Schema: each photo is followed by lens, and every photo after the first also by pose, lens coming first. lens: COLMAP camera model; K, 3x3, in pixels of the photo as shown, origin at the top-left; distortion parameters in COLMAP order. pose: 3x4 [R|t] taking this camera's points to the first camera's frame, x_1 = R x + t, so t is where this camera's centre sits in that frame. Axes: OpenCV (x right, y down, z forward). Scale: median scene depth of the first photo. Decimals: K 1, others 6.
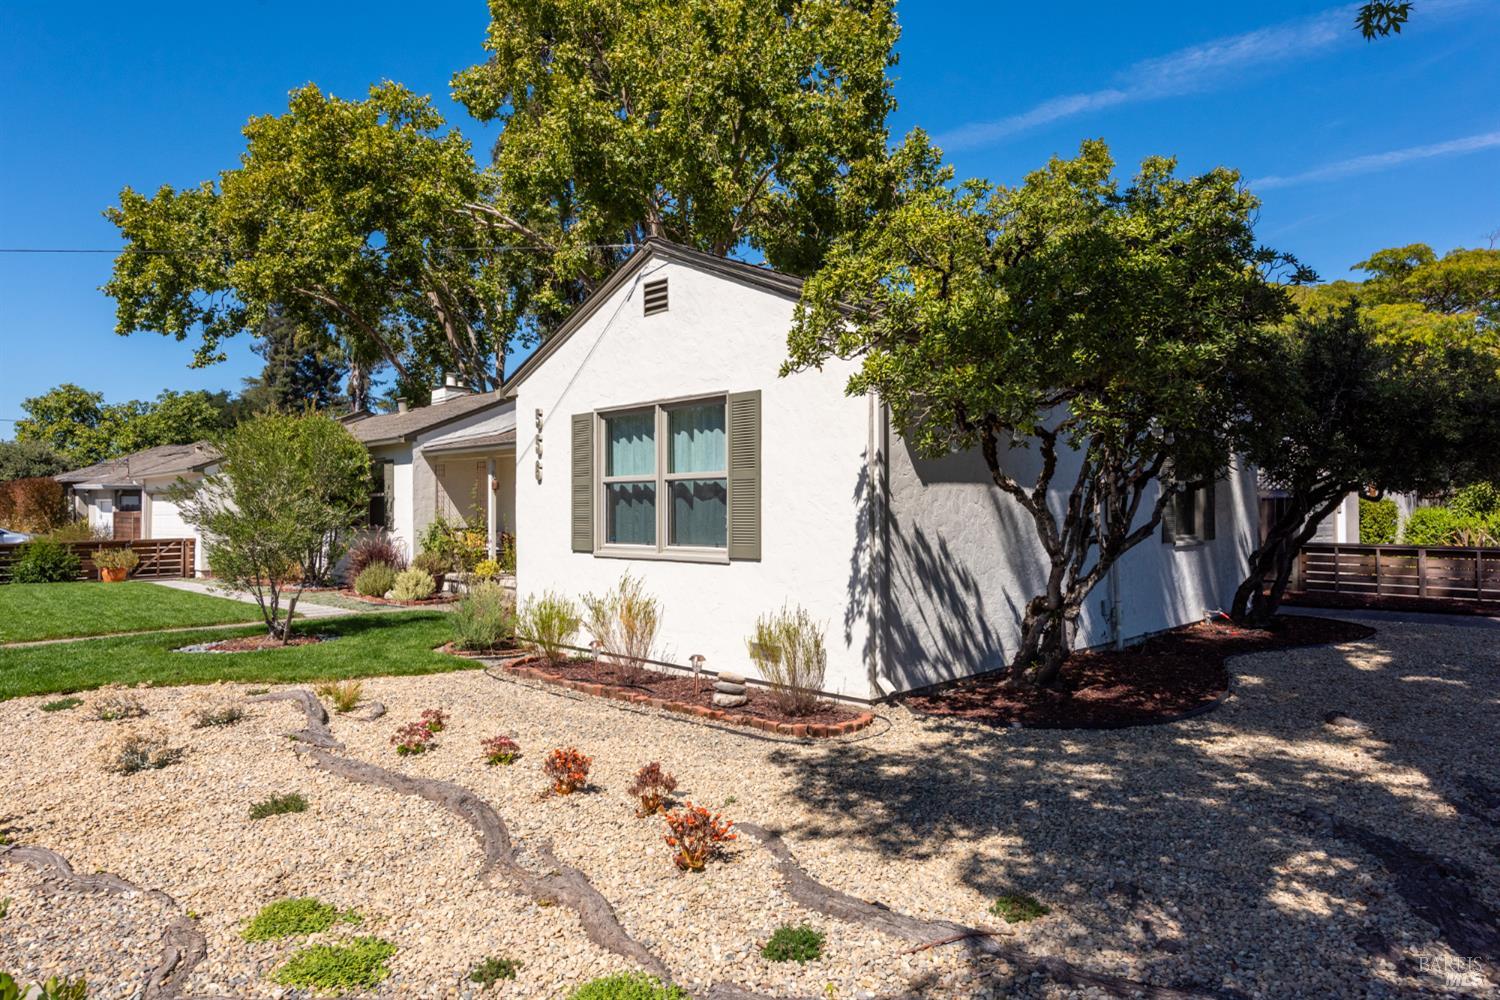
lens RADIAL K [[997.2, 0, 750.0], [0, 997.2, 500.0], [0, 0, 1]] dist [0.068294, -0.000220]
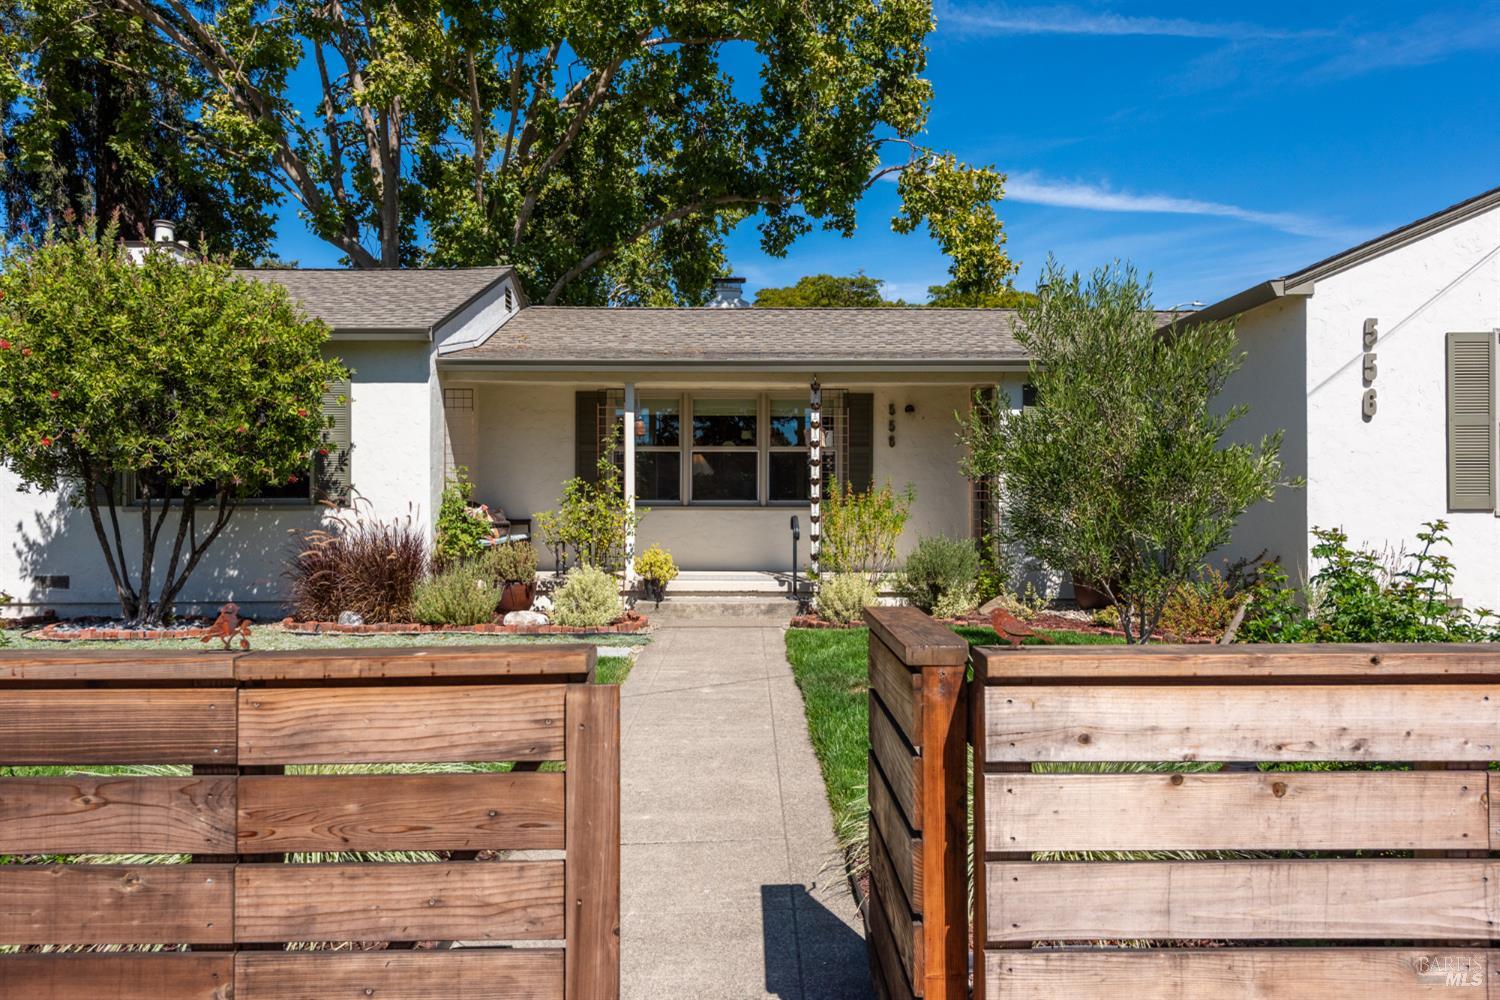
lens RADIAL K [[1008.2, 0, 758.7], [0, 1008.2, 498.8], [0, 0, 1]] dist [-0.005118, -0.001860]
pose [[0.683951, 0.029388, 0.728936, -1.208045], [-0.018556, 0.999566, -0.022889, 0.076586], [-0.729292, 0.002129, 0.684199, 0.945214]]
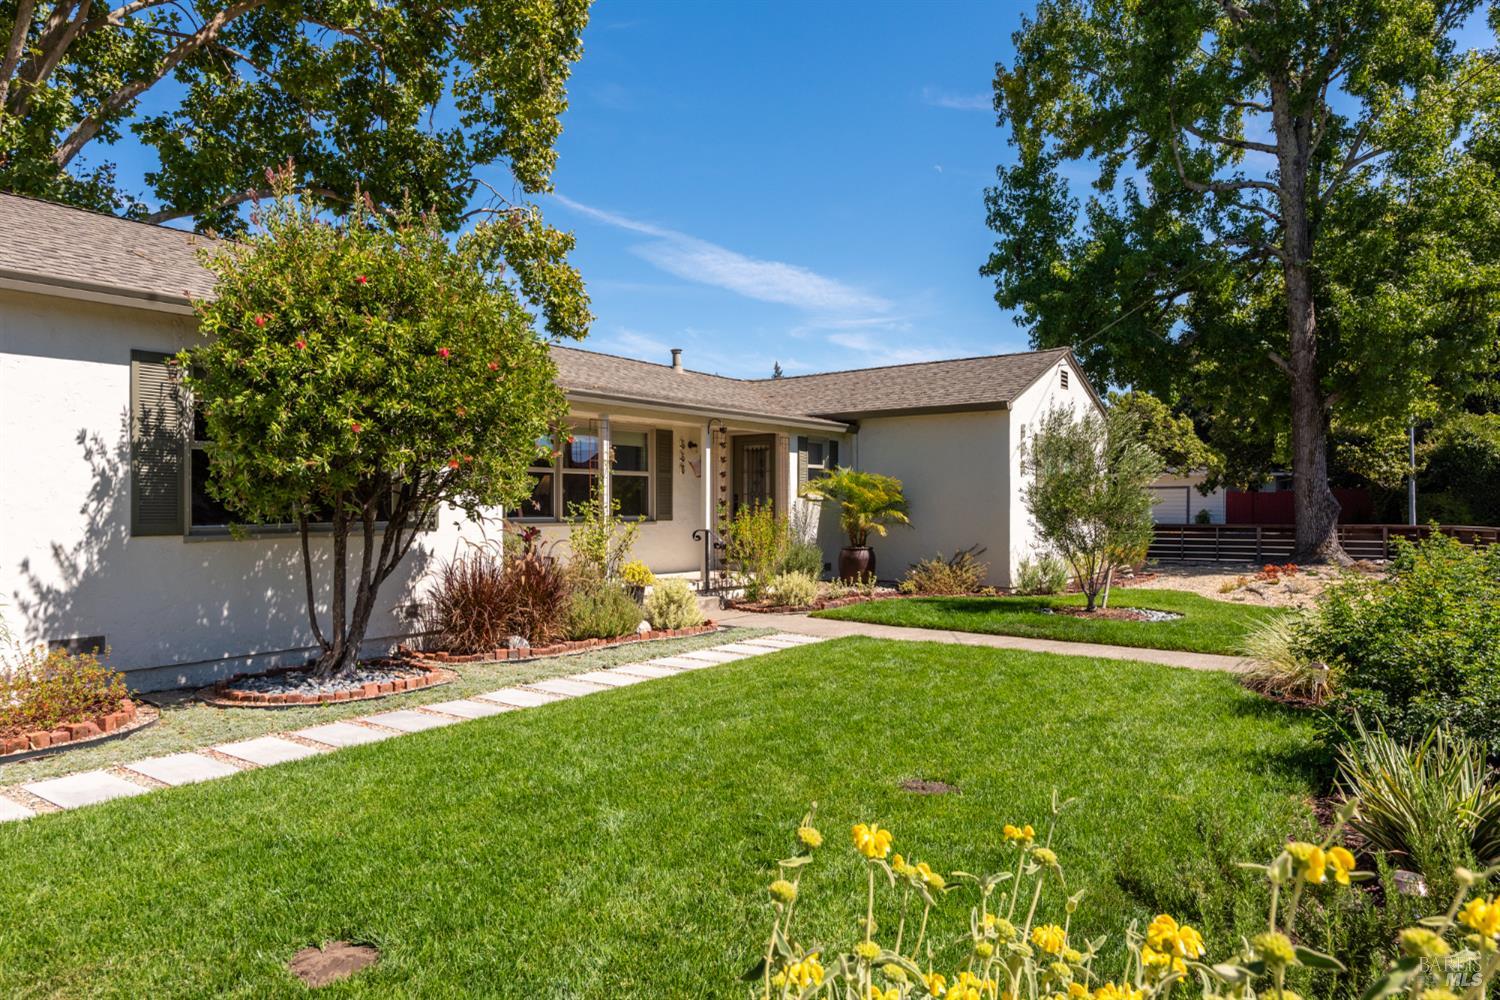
lens RADIAL K [[997.2, 0, 750.0], [0, 997.2, 500.0], [0, 0, 1]] dist [0.068294, -0.000220]
pose [[-0.168489, 0.033242, 0.985143, -1.823755], [0.002771, 0.999443, -0.033251, 0.074717], [-0.985700, -0.002872, -0.168487, 1.943099]]
